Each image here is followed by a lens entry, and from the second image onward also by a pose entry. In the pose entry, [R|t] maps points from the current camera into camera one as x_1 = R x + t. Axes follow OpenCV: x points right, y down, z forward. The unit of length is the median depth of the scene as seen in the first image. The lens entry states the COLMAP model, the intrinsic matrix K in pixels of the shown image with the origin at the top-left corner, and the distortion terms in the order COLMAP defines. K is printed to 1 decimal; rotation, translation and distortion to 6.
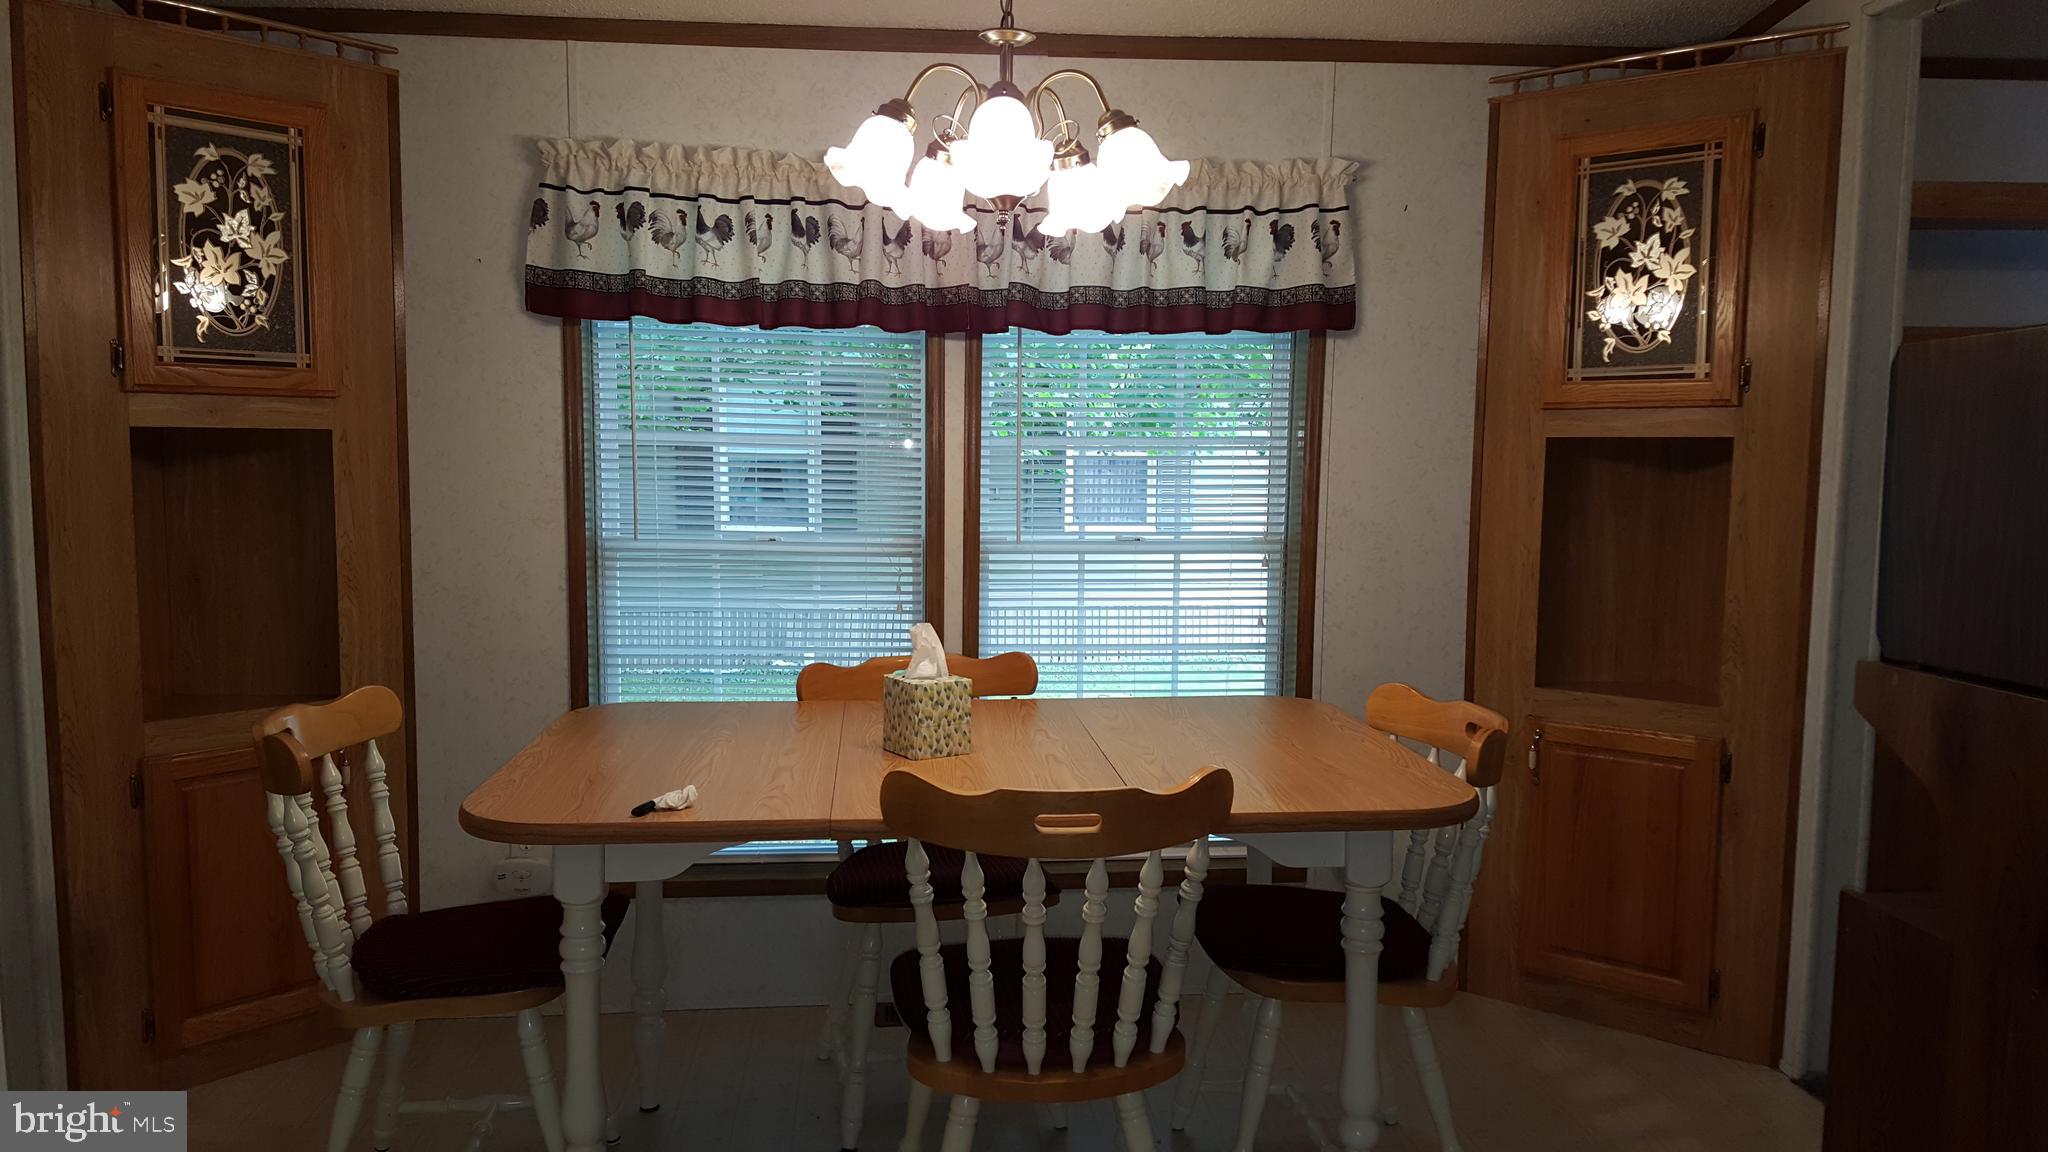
lens RADIAL K [[1514.3, 0, 1024.0], [0, 1514.3, 576.0], [0, 0, 1]] dist [0.002420, 0.000055]
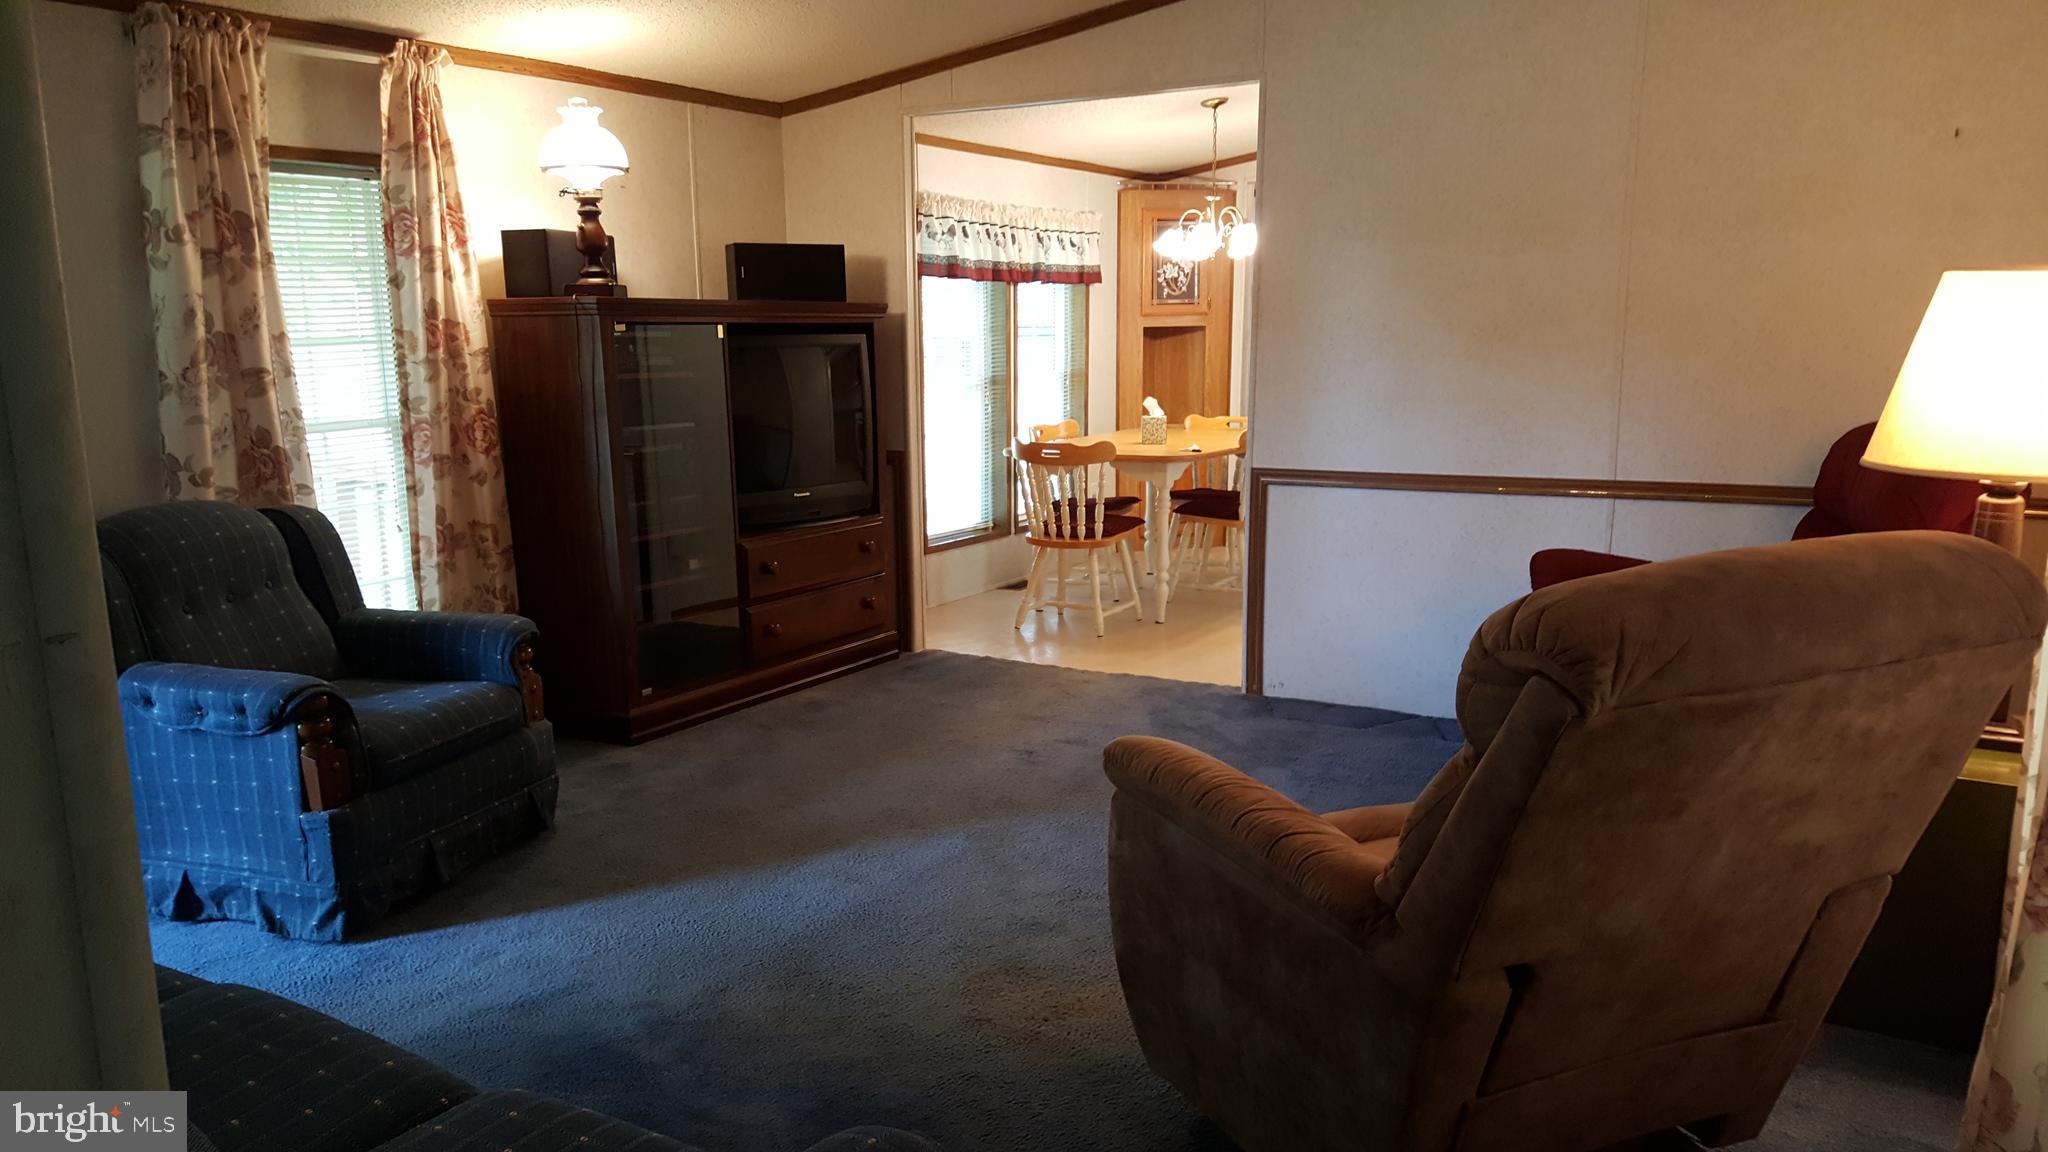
lens RADIAL K [[1514.3, 0, 1024.0], [0, 1514.3, 576.0], [0, 0, 1]] dist [0.002420, 0.000055]
pose [[0.569250, -0.146174, 0.809066, -1.940716], [0.092436, 0.989208, 0.113684, 0.015098], [-0.816952, 0.010072, 0.576618, -0.307132]]
